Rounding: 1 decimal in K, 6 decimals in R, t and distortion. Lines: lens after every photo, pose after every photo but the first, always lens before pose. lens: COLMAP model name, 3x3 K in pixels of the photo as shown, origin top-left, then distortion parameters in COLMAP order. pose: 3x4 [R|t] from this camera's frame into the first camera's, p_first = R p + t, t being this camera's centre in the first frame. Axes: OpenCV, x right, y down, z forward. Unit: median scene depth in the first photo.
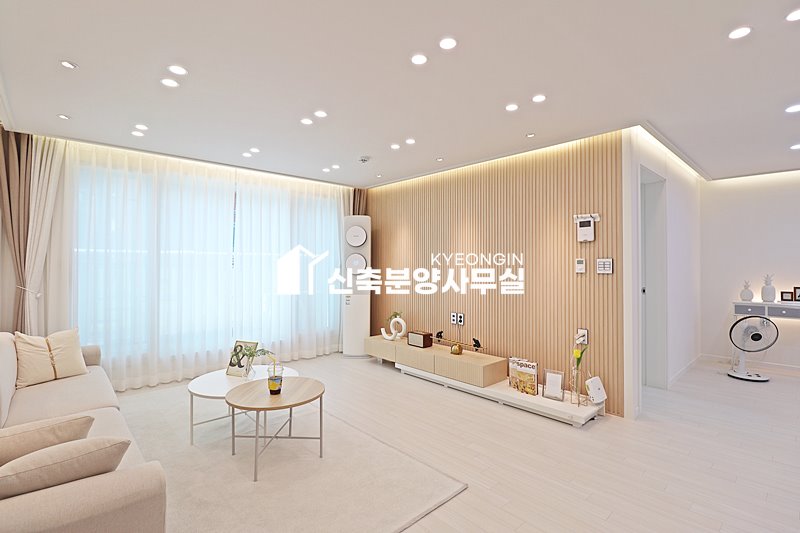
lens RADIAL K [[375.5, 0, 403.0], [0, 375.5, 266.7], [0, 0, 1]] dist [-0.001063, -0.000621]
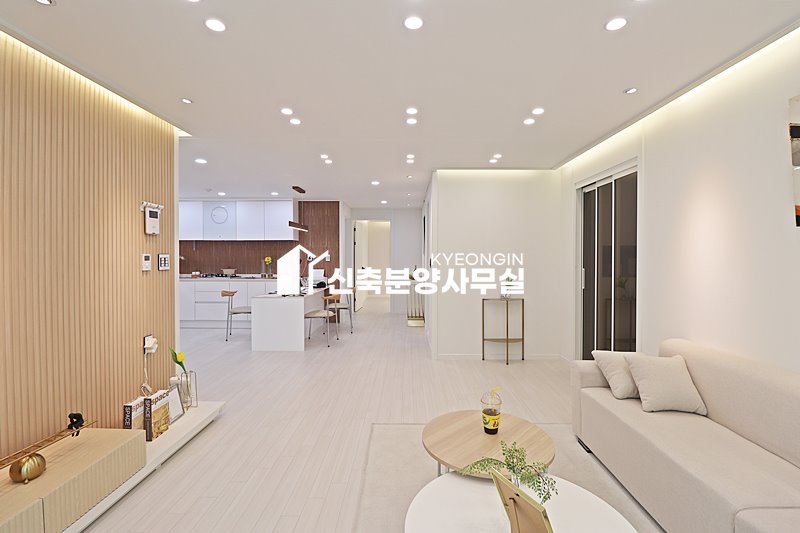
lens RADIAL K [[375.5, 0, 402.1], [0, 375.5, 263.6], [0, 0, 1]] dist [-0.001063, -0.000621]
pose [[-0.737589, -0.010708, 0.675165, -0.532057], [-0.009103, 0.999941, 0.005913, -0.009895], [-0.675189, -0.001785, -0.737643, 1.246367]]
